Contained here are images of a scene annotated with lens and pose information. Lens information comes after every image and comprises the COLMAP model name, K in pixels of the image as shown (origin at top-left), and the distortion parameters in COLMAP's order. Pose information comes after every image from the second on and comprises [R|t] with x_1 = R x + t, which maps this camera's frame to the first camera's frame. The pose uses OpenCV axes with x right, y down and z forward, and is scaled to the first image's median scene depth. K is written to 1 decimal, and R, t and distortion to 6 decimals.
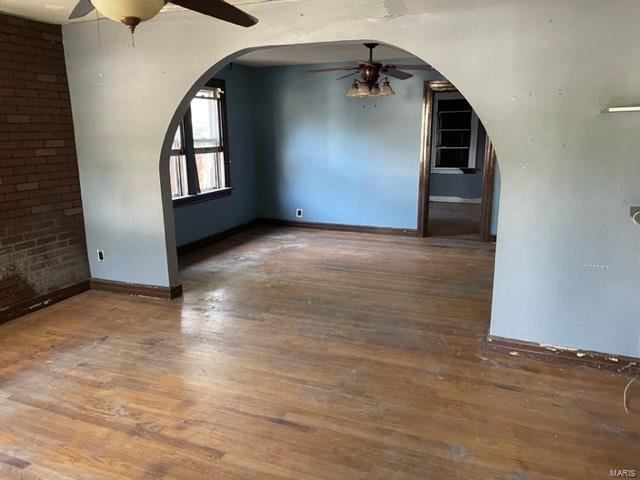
lens RADIAL K [[482.1, 0, 320.1], [0, 482.1, 239.6], [0, 0, 1]] dist [0.045412, -0.036327]
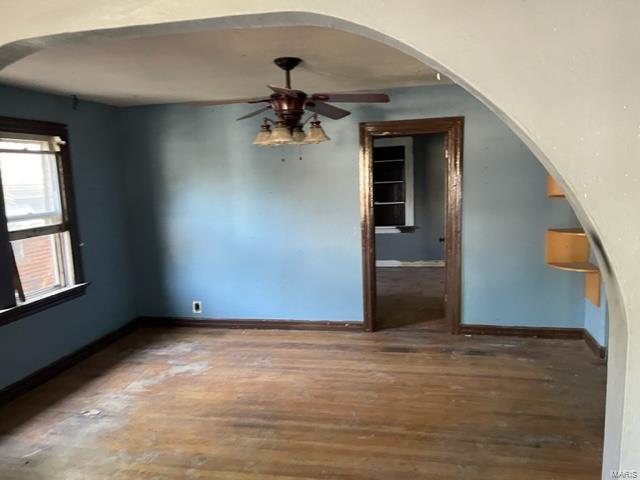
lens RADIAL K [[482.1, 0, 321.4], [0, 482.1, 238.8], [0, 0, 1]] dist [0.045412, -0.036327]
pose [[0.982669, -0.055291, 0.176931, 0.018476], [0.072274, 0.993222, -0.091027, -0.088539], [-0.170699, 0.102237, 0.980005, 0.304011]]
